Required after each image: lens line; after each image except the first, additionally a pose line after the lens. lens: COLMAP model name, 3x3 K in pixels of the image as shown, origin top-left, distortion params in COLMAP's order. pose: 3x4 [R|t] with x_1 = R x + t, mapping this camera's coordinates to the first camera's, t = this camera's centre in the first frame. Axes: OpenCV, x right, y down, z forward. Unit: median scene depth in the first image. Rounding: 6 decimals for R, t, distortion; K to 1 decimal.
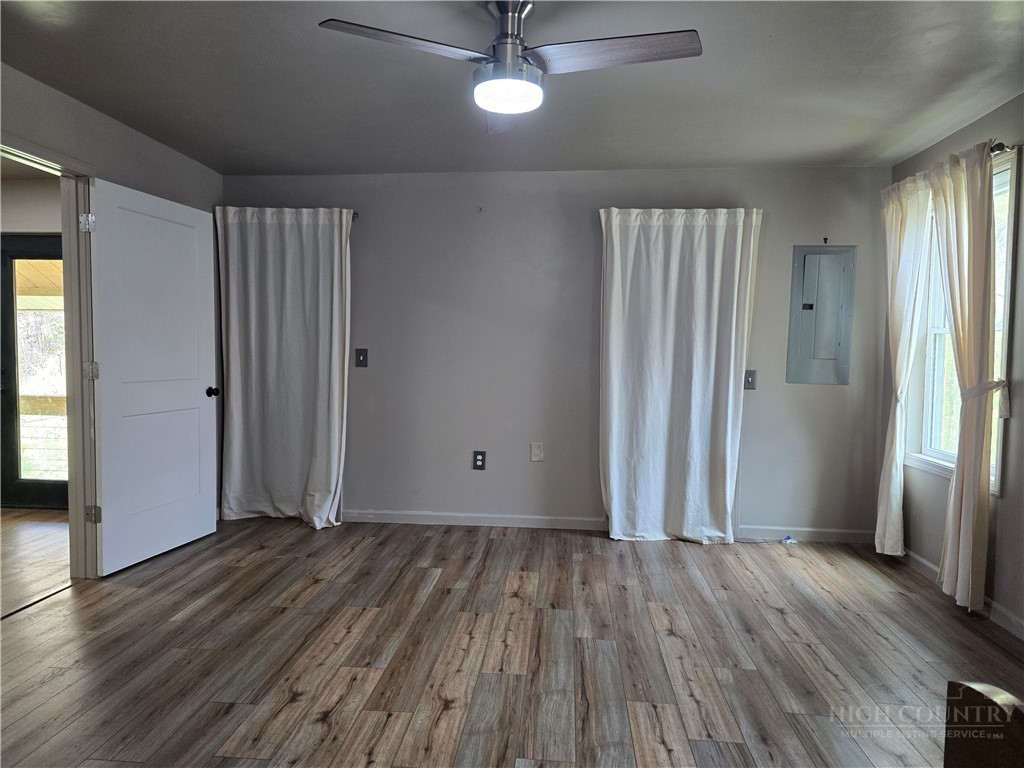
lens RADIAL K [[690.2, 0, 507.7], [0, 690.2, 382.5], [0, 0, 1]] dist [0.067208, -0.053968]
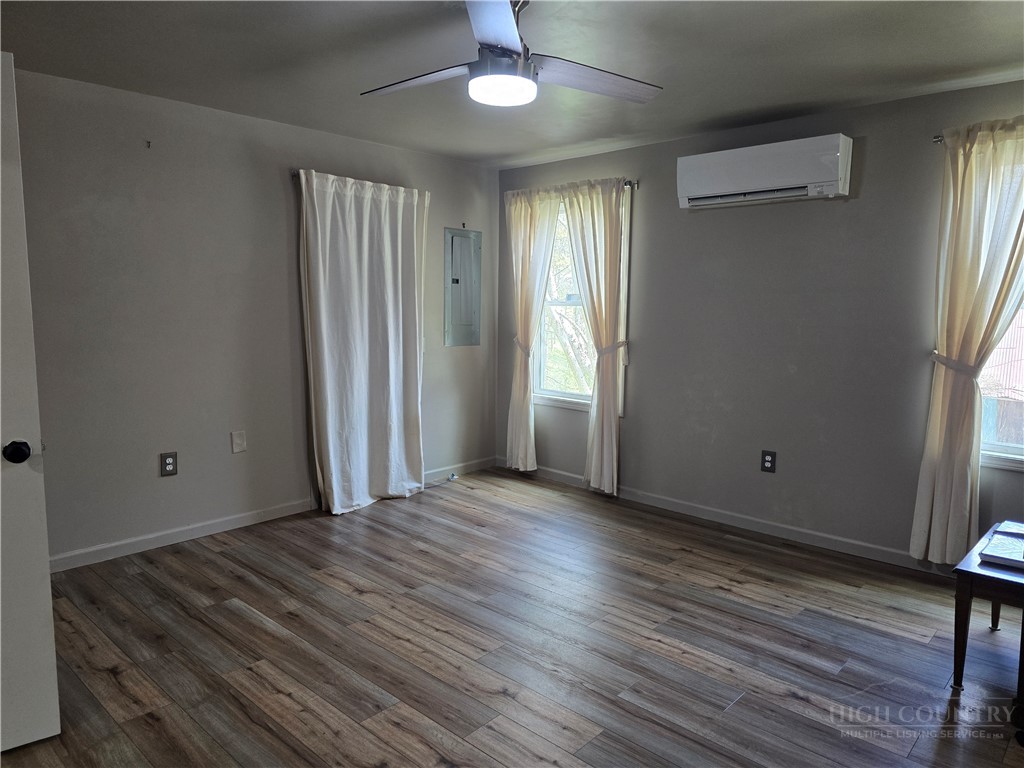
lens RADIAL K [[690.2, 0, 505.1], [0, 690.2, 382.7], [0, 0, 1]] dist [0.067208, -0.053968]
pose [[0.614258, -0.102850, 0.782374, -0.483410], [0.035055, 0.994047, 0.103155, -0.058371], [-0.788326, -0.035938, 0.614207, 0.220527]]
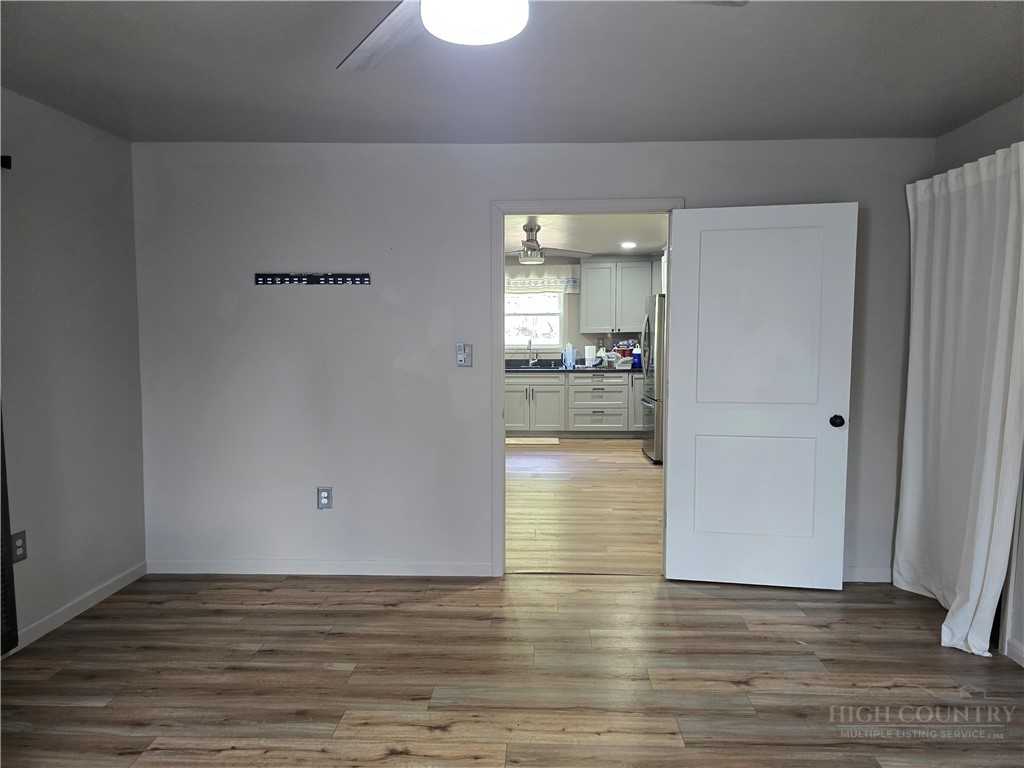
lens RADIAL K [[690.2, 0, 517.9], [0, 690.2, 383.5], [0, 0, 1]] dist [0.067208, -0.053968]
pose [[0.045363, 0.063875, -0.996926, 0.400305], [-0.040381, 0.997255, 0.062058, -0.070577], [0.998154, 0.037442, 0.047818, 0.608010]]
